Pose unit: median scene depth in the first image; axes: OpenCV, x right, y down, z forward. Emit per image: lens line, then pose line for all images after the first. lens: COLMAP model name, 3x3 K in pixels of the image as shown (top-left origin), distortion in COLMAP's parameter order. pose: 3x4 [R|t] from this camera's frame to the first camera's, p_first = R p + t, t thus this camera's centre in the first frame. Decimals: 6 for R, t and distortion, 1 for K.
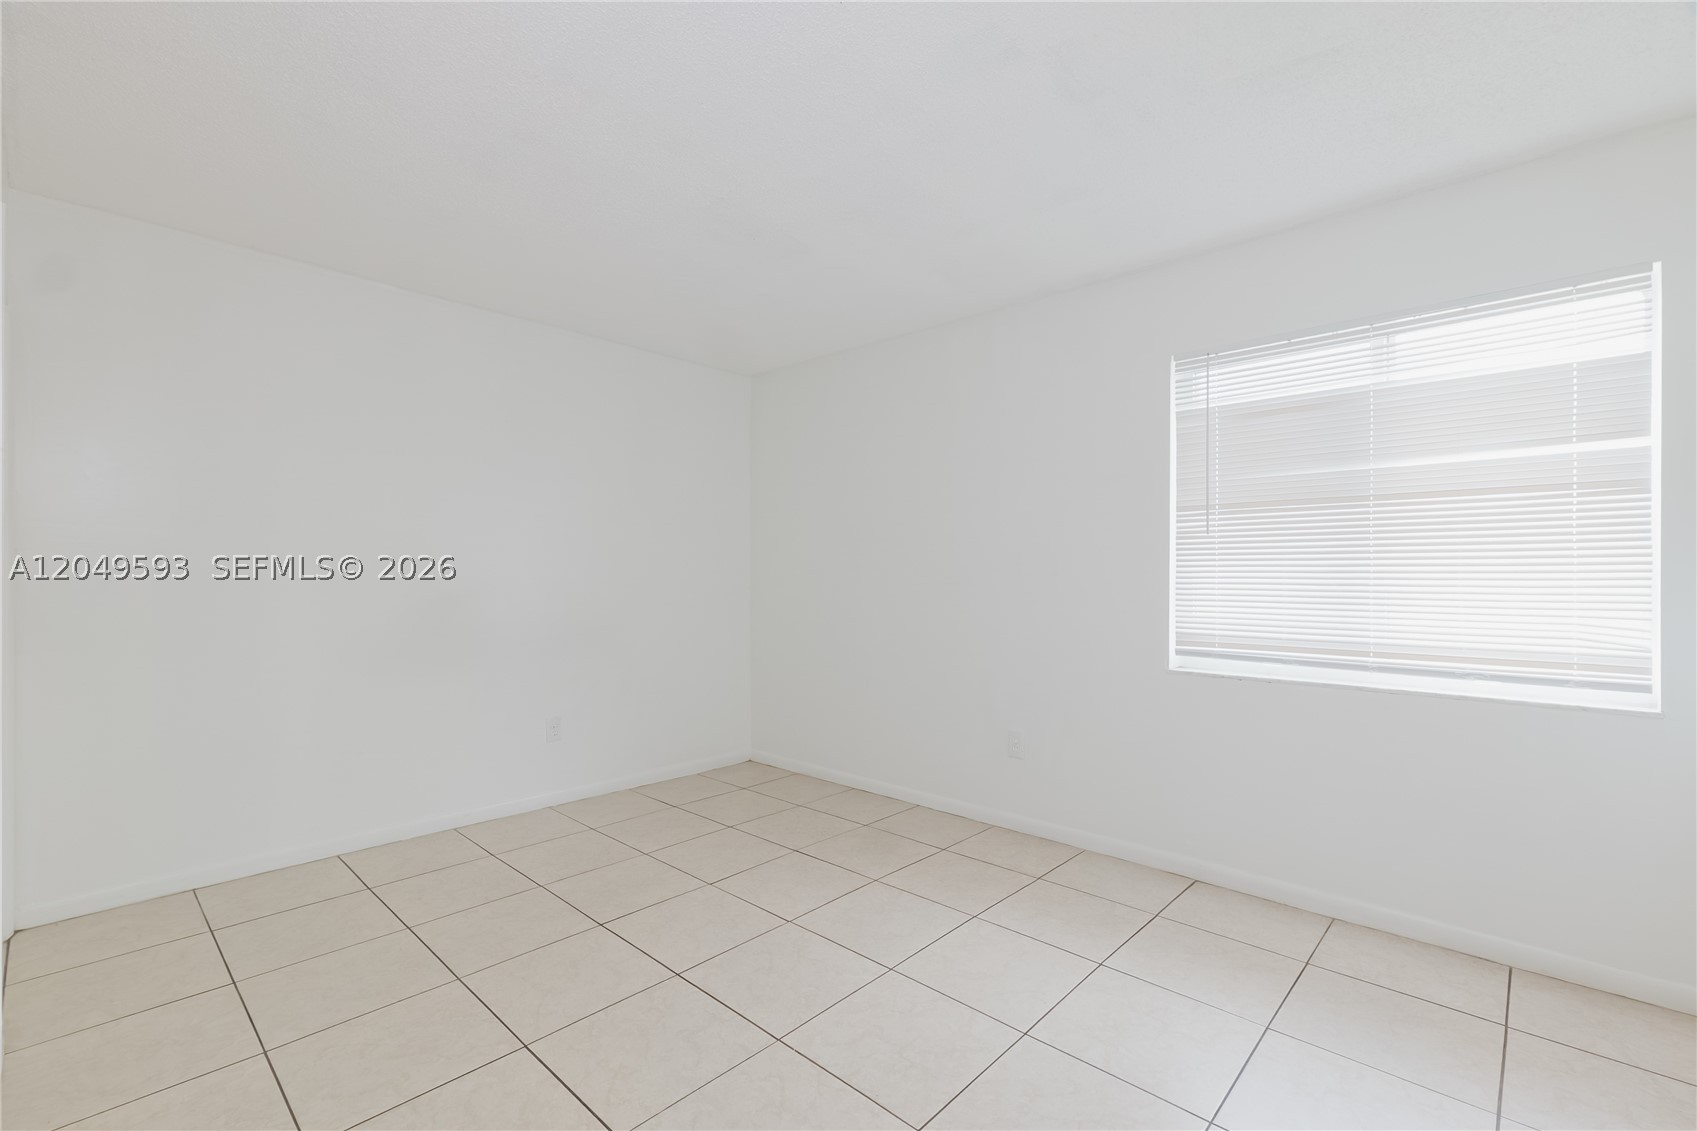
lens RADIAL K [[746.4, 0, 850.7], [0, 746.4, 568.1], [0, 0, 1]] dist [-0.018360, -0.000357]
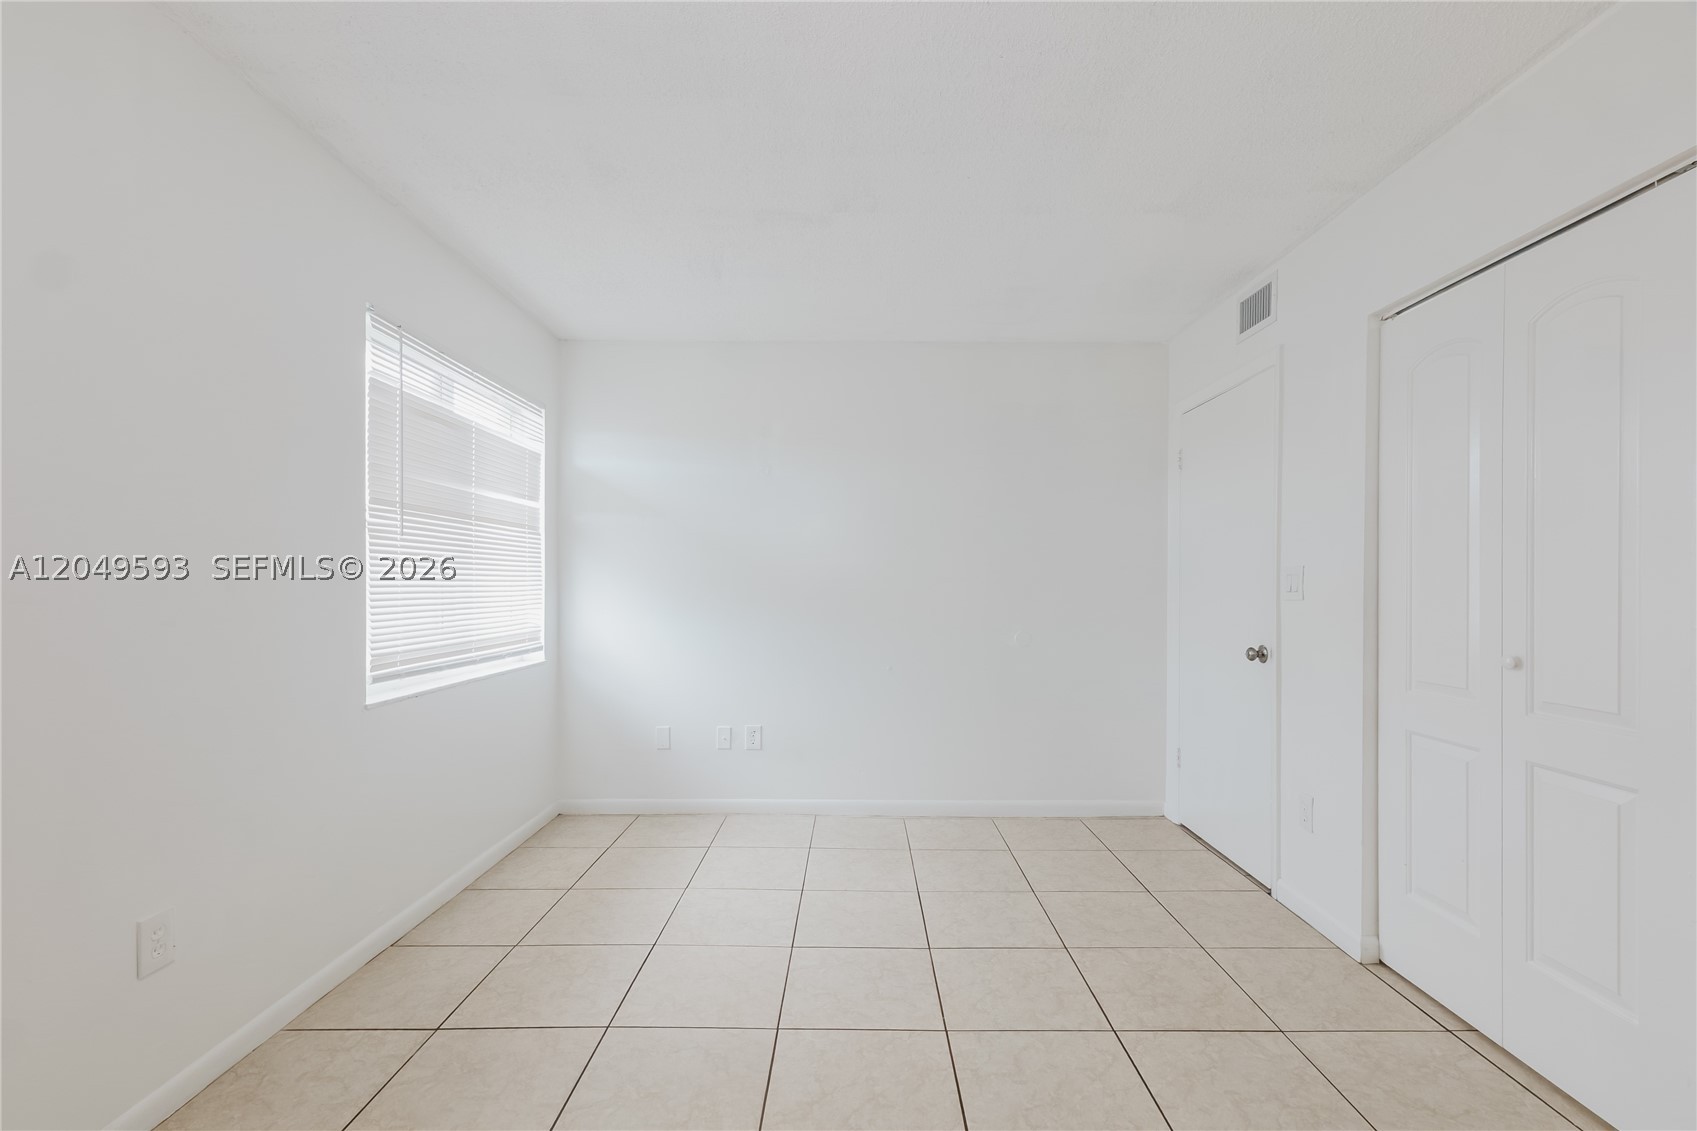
lens RADIAL K [[746.4, 0, 858.9], [0, 746.4, 589.2], [0, 0, 1]] dist [-0.018360, -0.000357]
pose [[-0.686010, -0.006694, 0.727561, -0.577073], [-0.005223, 0.999977, 0.004275, 0.010580], [-0.727573, -0.000867, -0.686029, 1.356369]]
